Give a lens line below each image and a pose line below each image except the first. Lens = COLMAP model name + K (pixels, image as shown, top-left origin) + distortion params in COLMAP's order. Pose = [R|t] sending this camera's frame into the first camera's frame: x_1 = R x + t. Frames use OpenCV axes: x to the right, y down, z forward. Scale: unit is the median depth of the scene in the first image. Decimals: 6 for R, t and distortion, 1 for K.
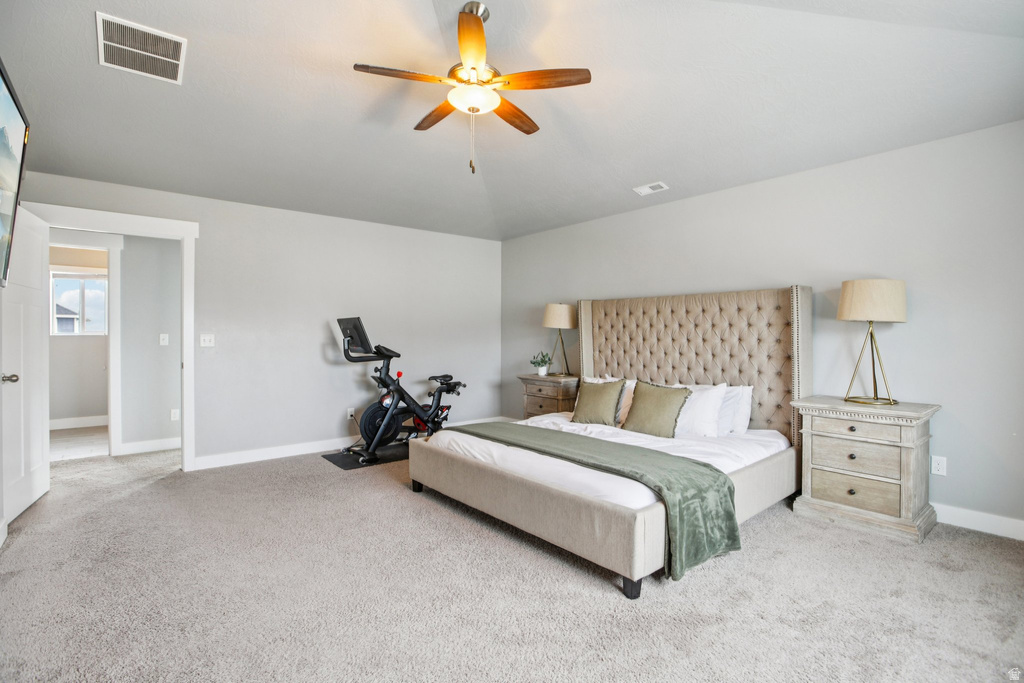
lens RADIAL K [[486.6, 0, 509.0], [0, 486.6, 336.2], [0, 0, 1]] dist [-0.031683, 0.000351]
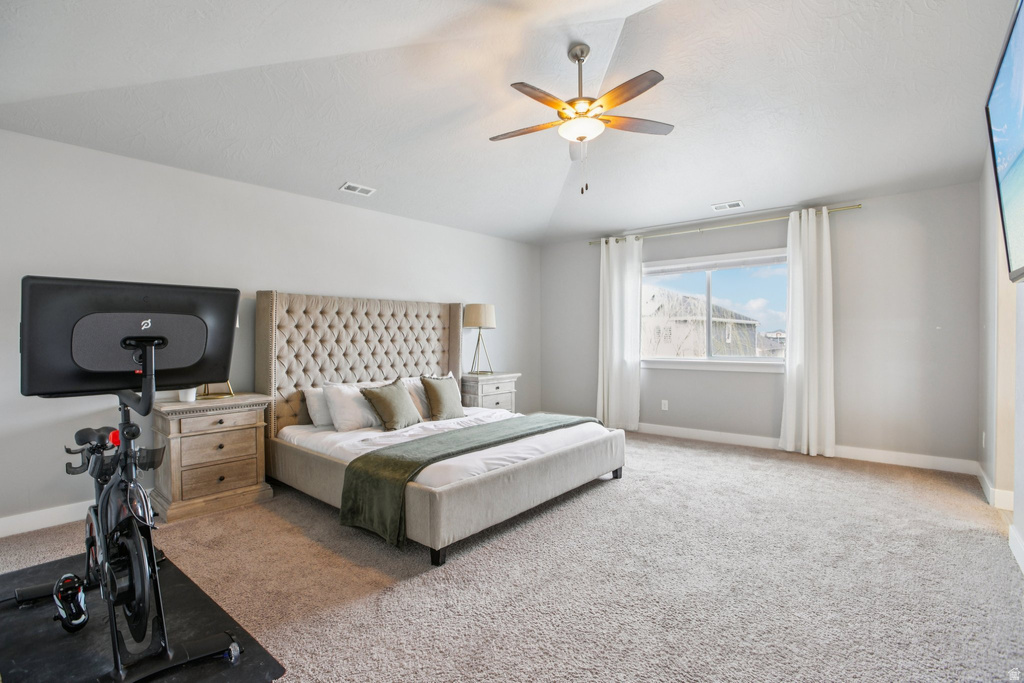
lens RADIAL K [[486.6, 0, 509.0], [0, 486.6, 336.2], [0, 0, 1]] dist [-0.031683, 0.000351]
pose [[-0.171997, -0.004110, 0.985089, -0.898846], [0.002455, 0.999986, 0.004601, -0.007475], [-0.985094, 0.003210, -0.171985, 1.032751]]
